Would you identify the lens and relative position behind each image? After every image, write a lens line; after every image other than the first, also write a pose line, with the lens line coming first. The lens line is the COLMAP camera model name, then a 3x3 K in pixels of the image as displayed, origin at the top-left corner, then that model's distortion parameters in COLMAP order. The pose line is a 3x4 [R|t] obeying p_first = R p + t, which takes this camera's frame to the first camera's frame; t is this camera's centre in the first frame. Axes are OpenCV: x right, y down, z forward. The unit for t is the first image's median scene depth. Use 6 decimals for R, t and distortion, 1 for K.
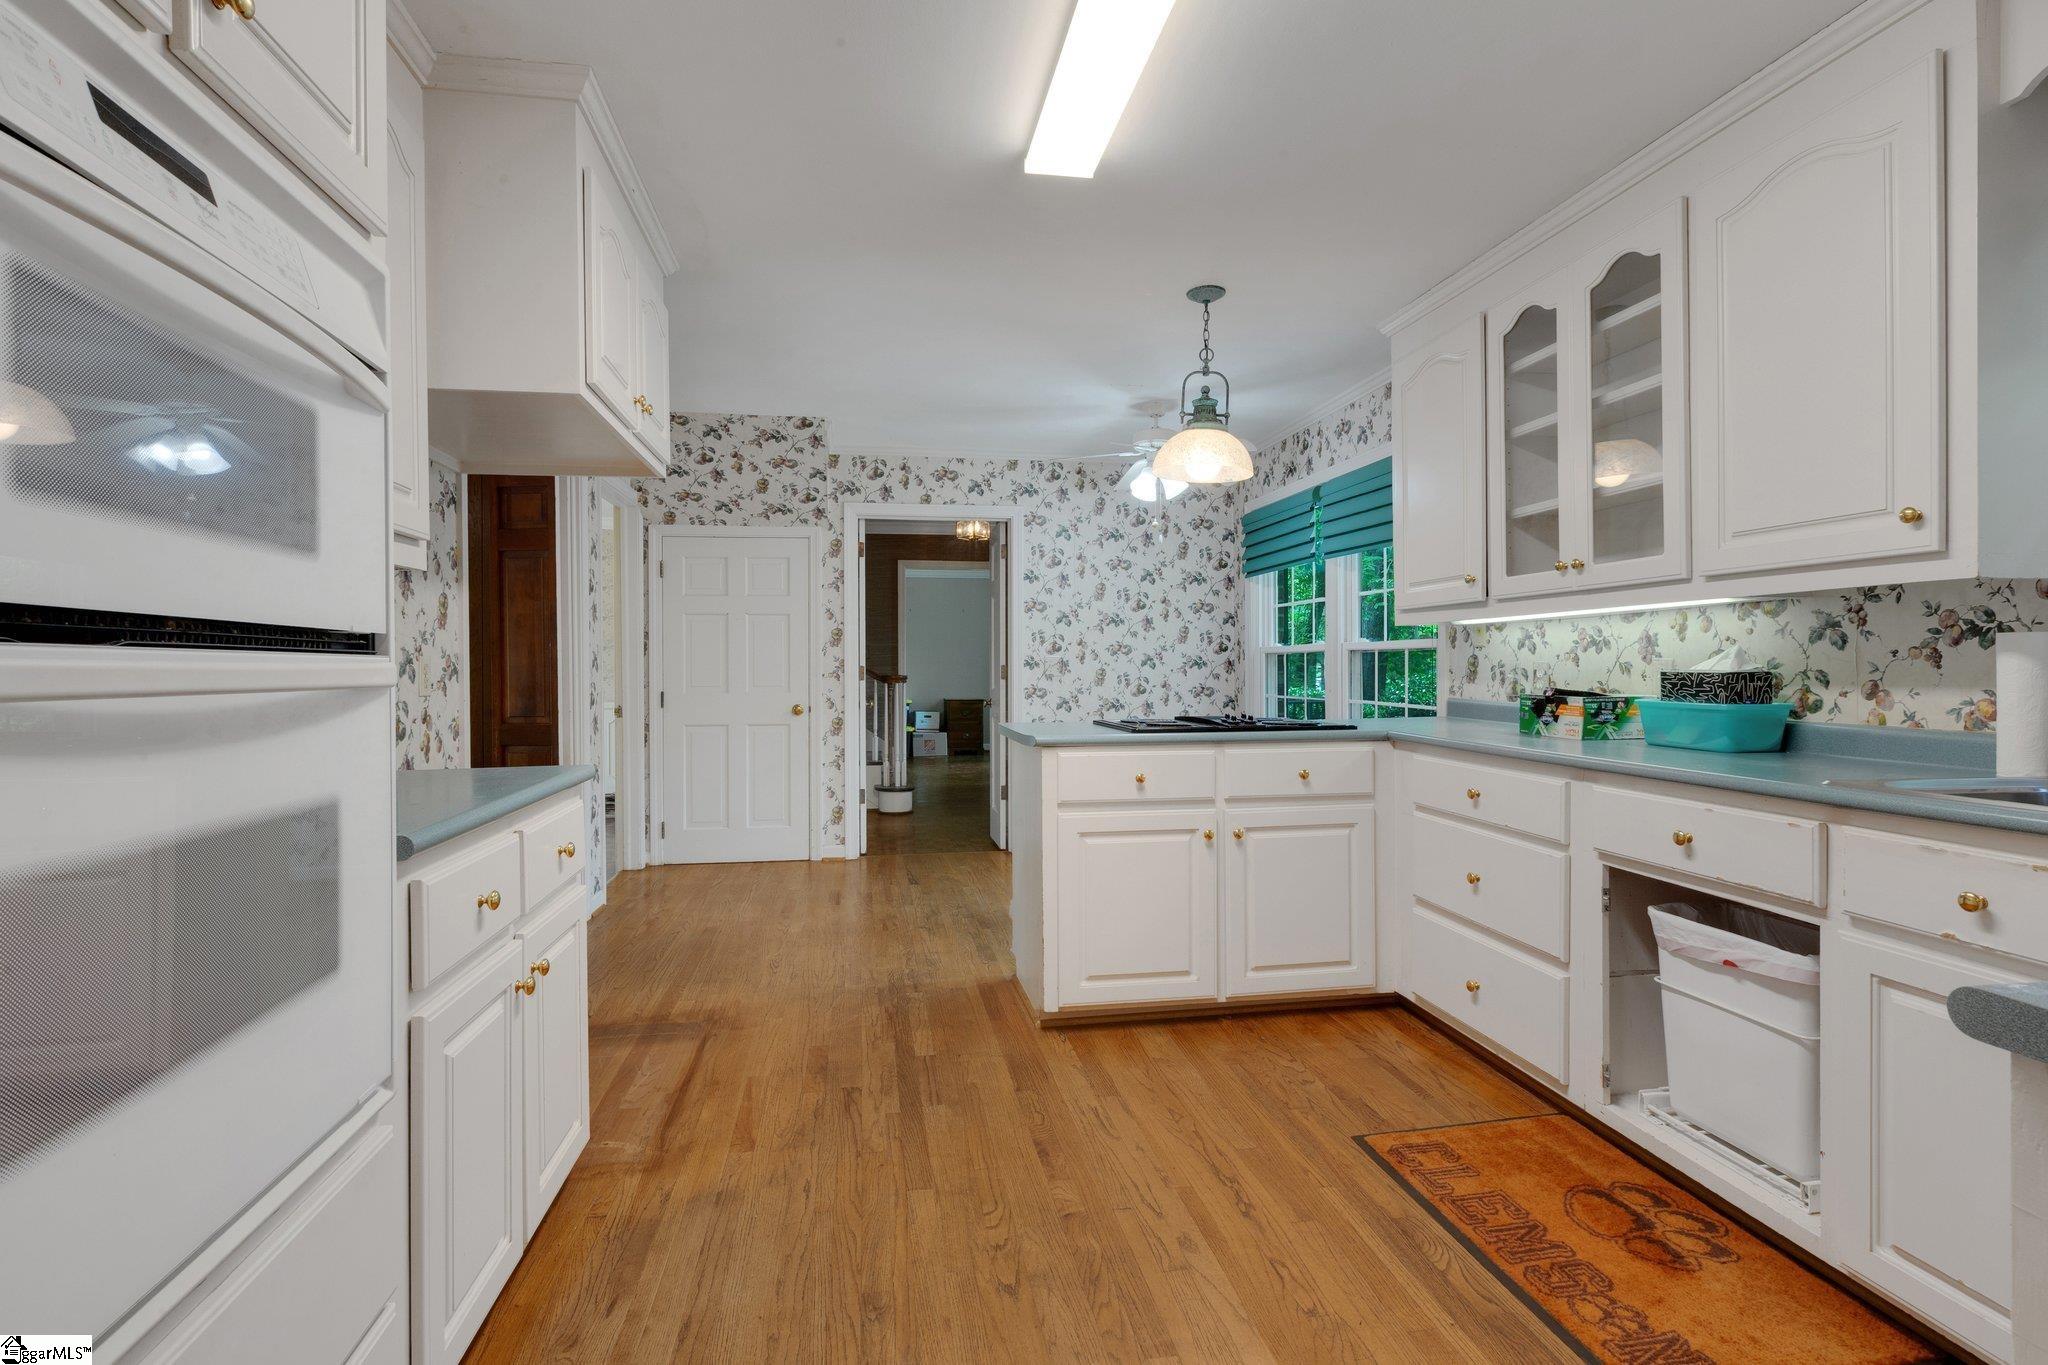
lens RADIAL K [[945.8, 0, 1016.1], [0, 945.8, 668.8], [0, 0, 1]] dist [0.012159, -0.004724]
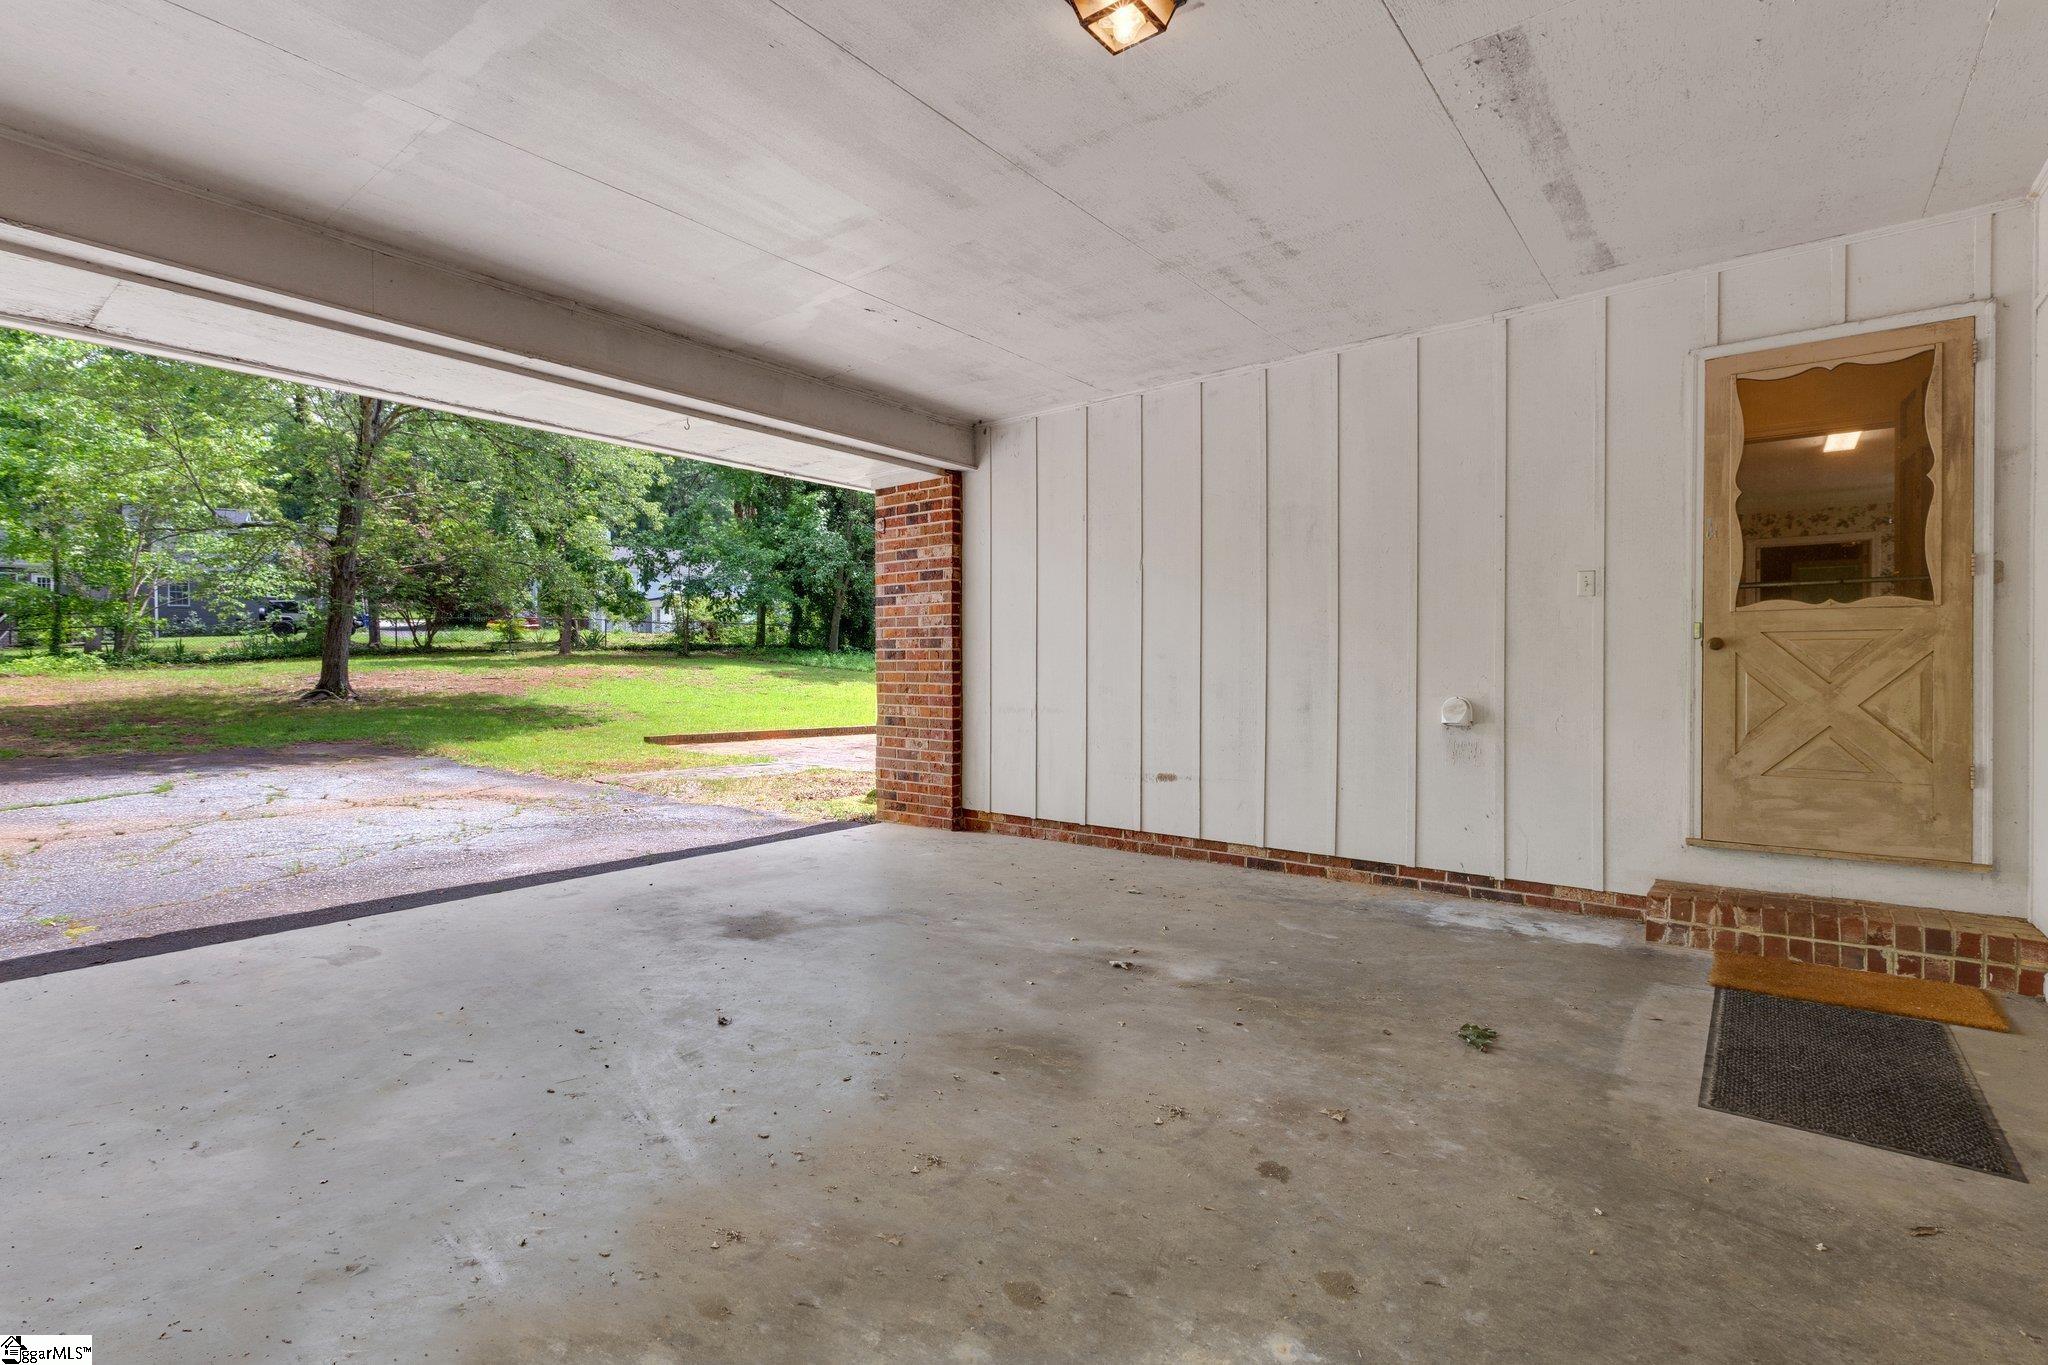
lens RADIAL K [[945.8, 0, 1024.8], [0, 945.8, 674.4], [0, 0, 1]] dist [0.012159, -0.004724]
pose [[0.668163, 0.008160, -0.743970, 0.450446], [-0.006305, 0.999966, 0.005306, 0.142423], [0.743988, 0.001146, 0.668192, -2.217768]]
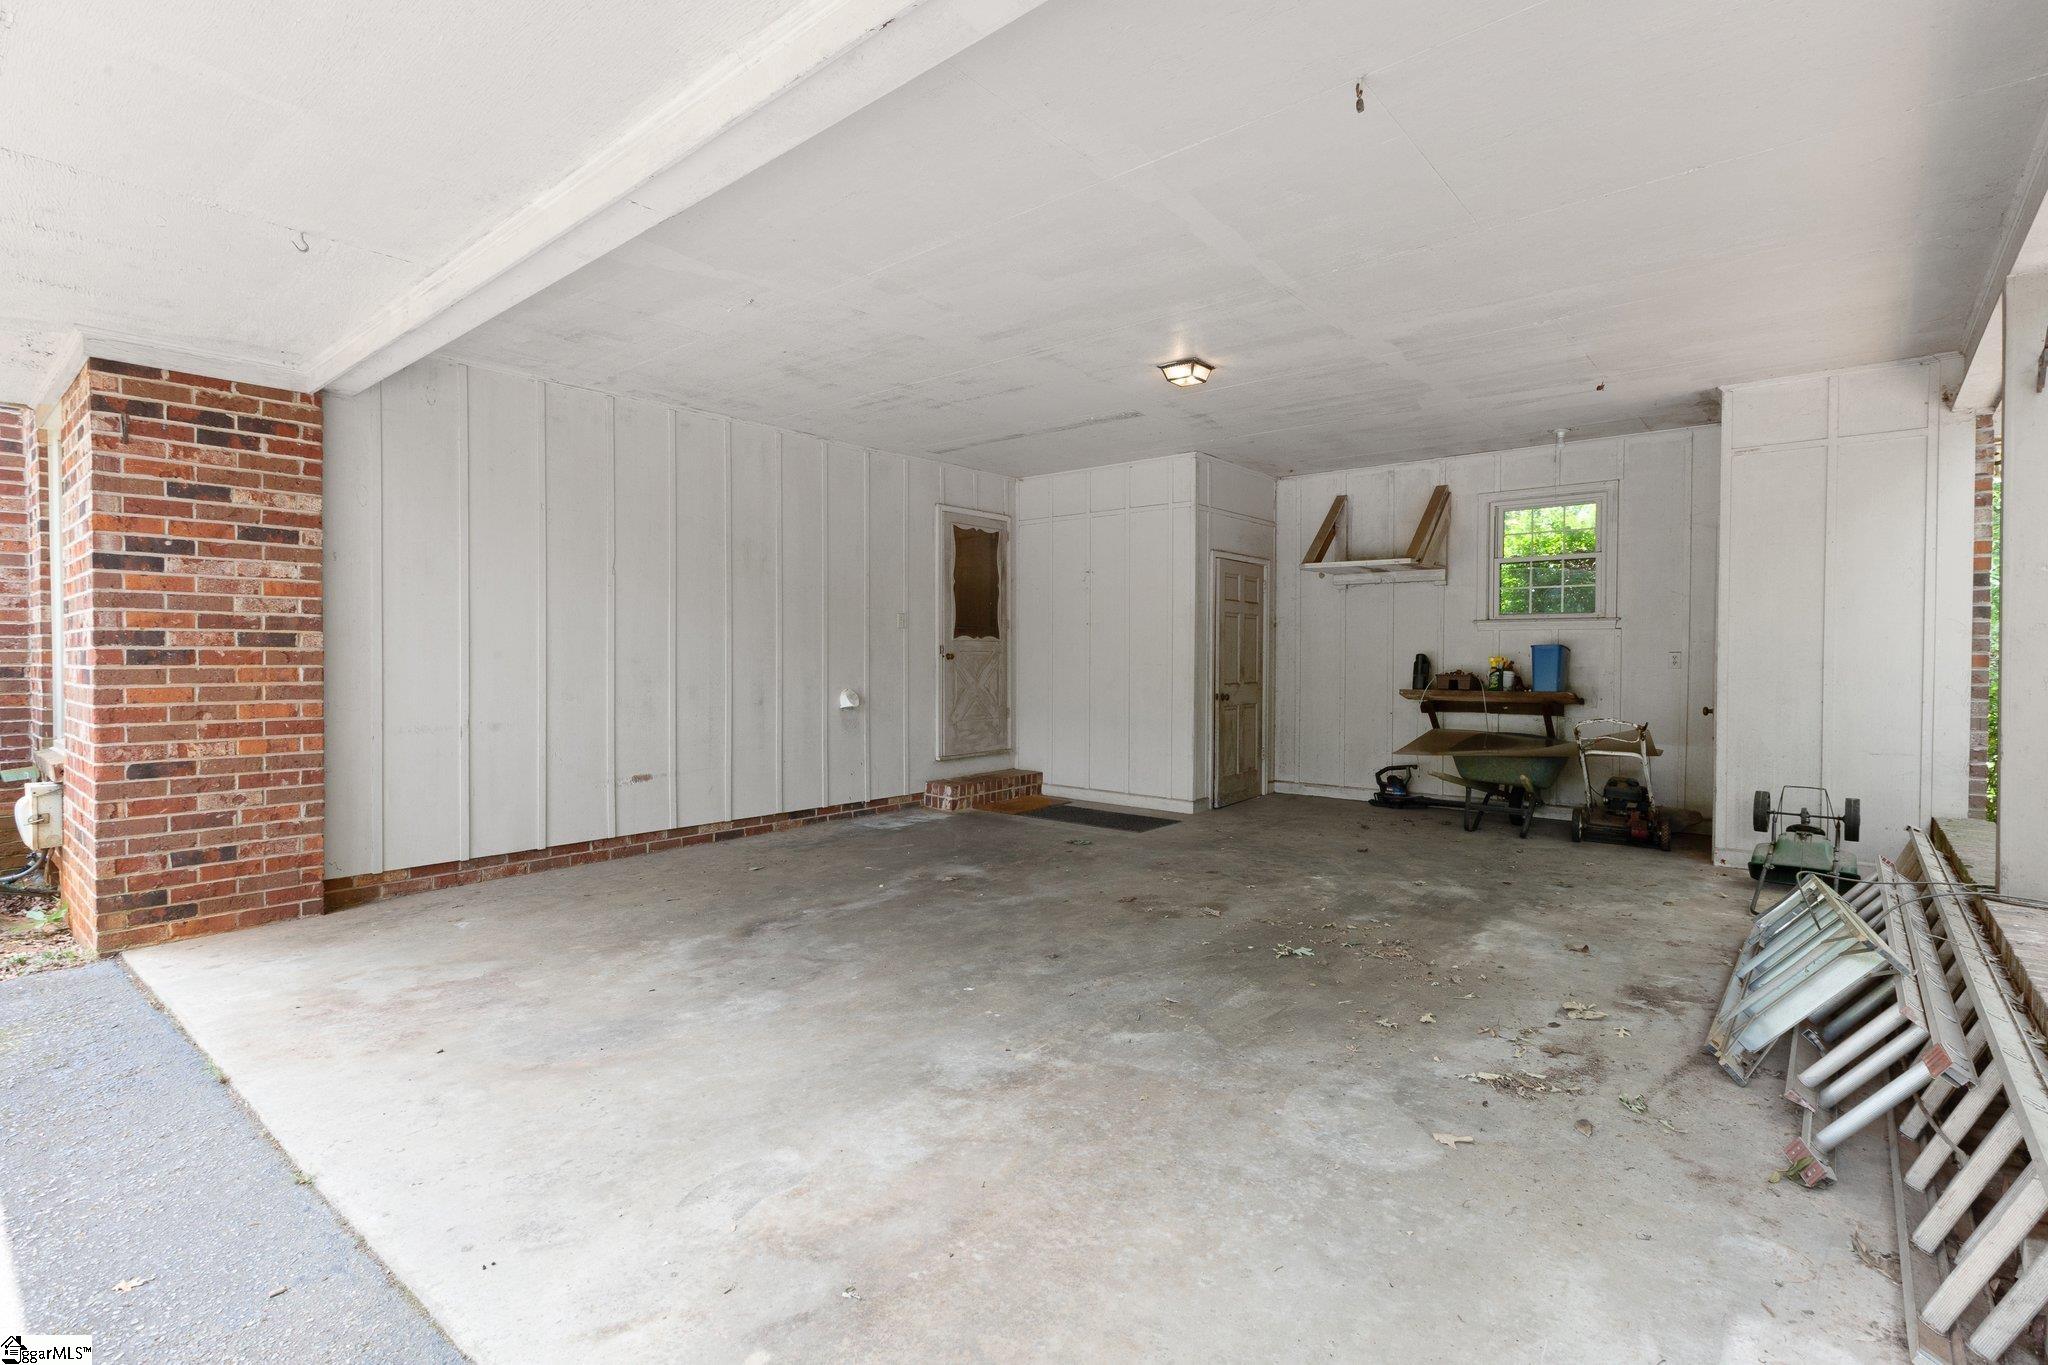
lens RADIAL K [[967.1, 0, 1025.3], [0, 967.1, 673.9], [0, 0, 1]] dist [0.001939, 0.000351]
pose [[0.758671, -0.007650, 0.651429, -4.330029], [-0.001514, 0.999908, 0.013506, 0.067039], [-0.651472, -0.011232, 0.758590, -3.607696]]
